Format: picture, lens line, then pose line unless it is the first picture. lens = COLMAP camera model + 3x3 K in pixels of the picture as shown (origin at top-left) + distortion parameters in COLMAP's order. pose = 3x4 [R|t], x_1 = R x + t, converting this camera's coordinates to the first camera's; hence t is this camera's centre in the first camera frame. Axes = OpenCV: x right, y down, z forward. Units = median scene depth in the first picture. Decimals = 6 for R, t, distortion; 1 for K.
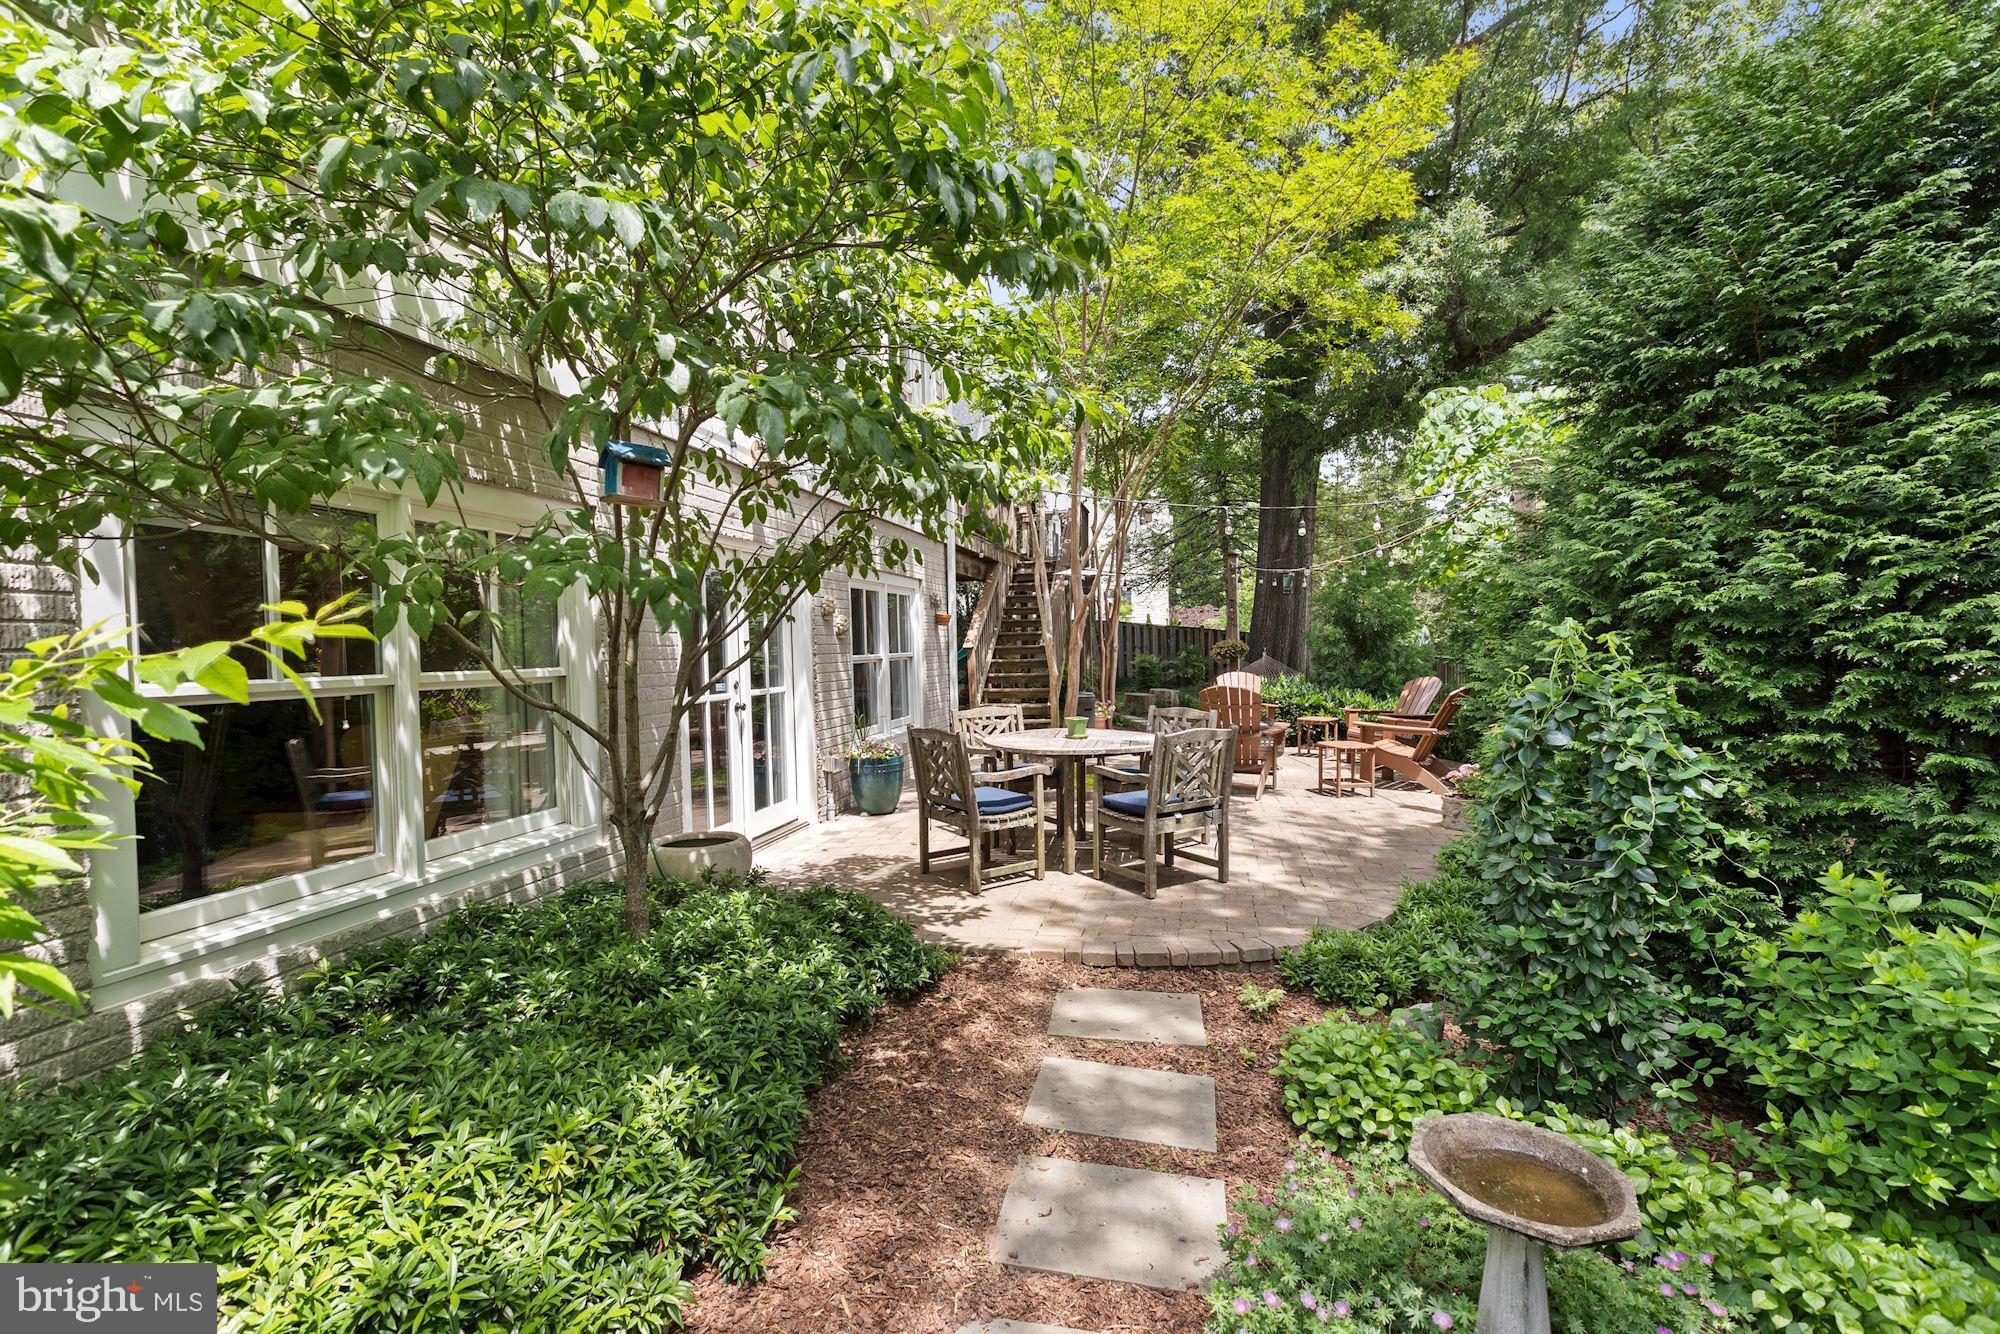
lens RADIAL K [[952.1, 0, 1000.0], [0, 952.1, 667.0], [0, 0, 1]] dist [-0.000995, -0.000023]
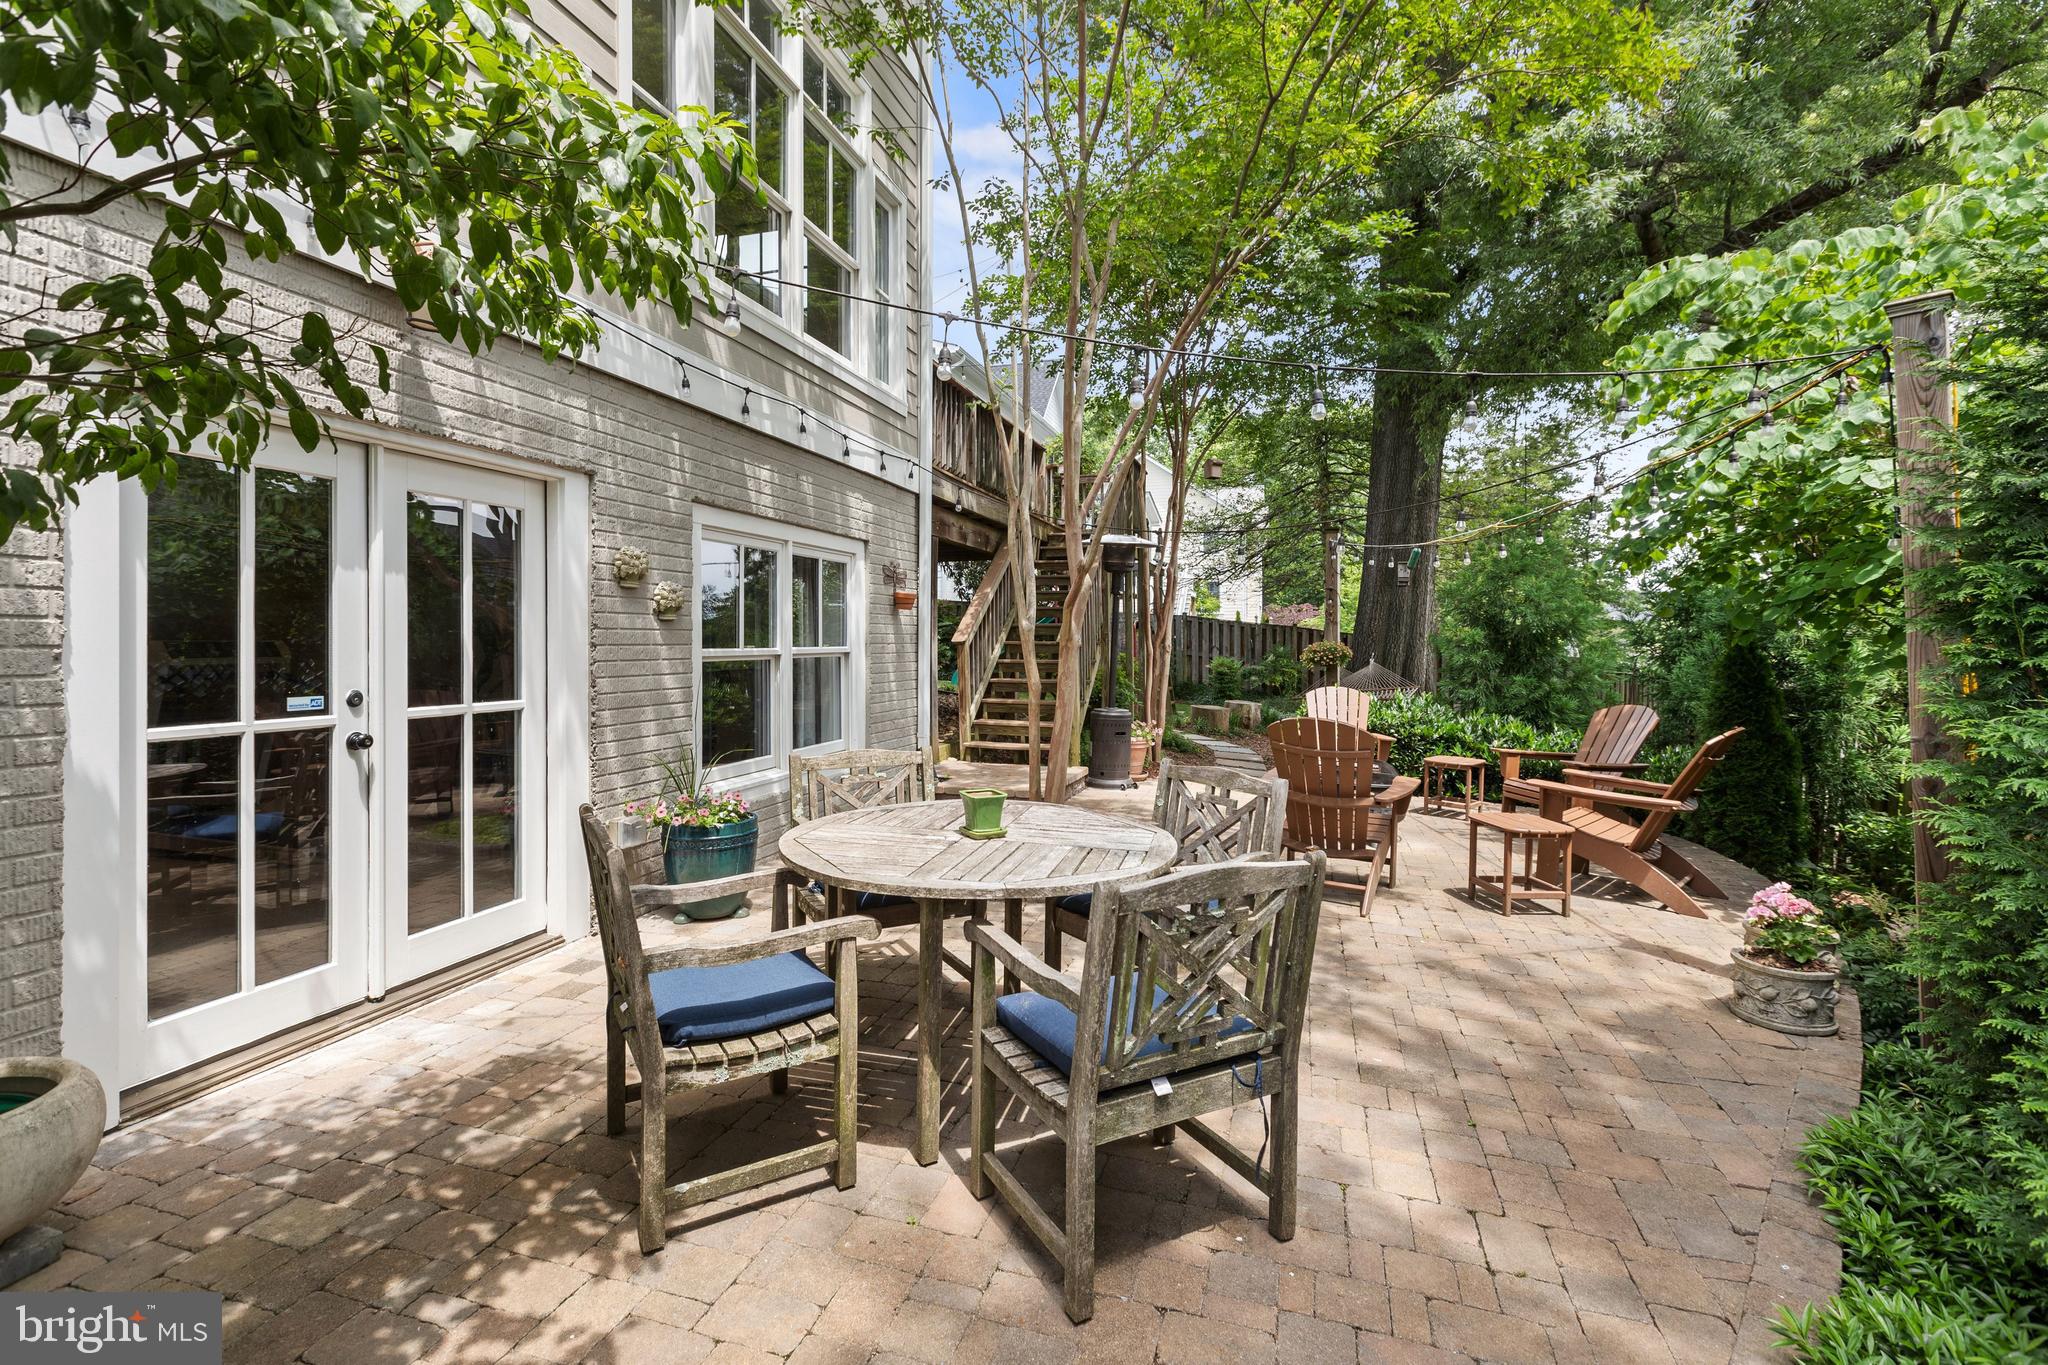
lens RADIAL K [[932.9, 0, 1018.4], [0, 932.9, 646.7], [0, 0, 1]] dist [0.003633, 0.000321]
pose [[0.995889, 0.029314, -0.085711, 0.085161], [-0.030590, 0.999439, -0.013603, -0.008711], [0.085264, 0.016169, 0.996227, 0.334658]]
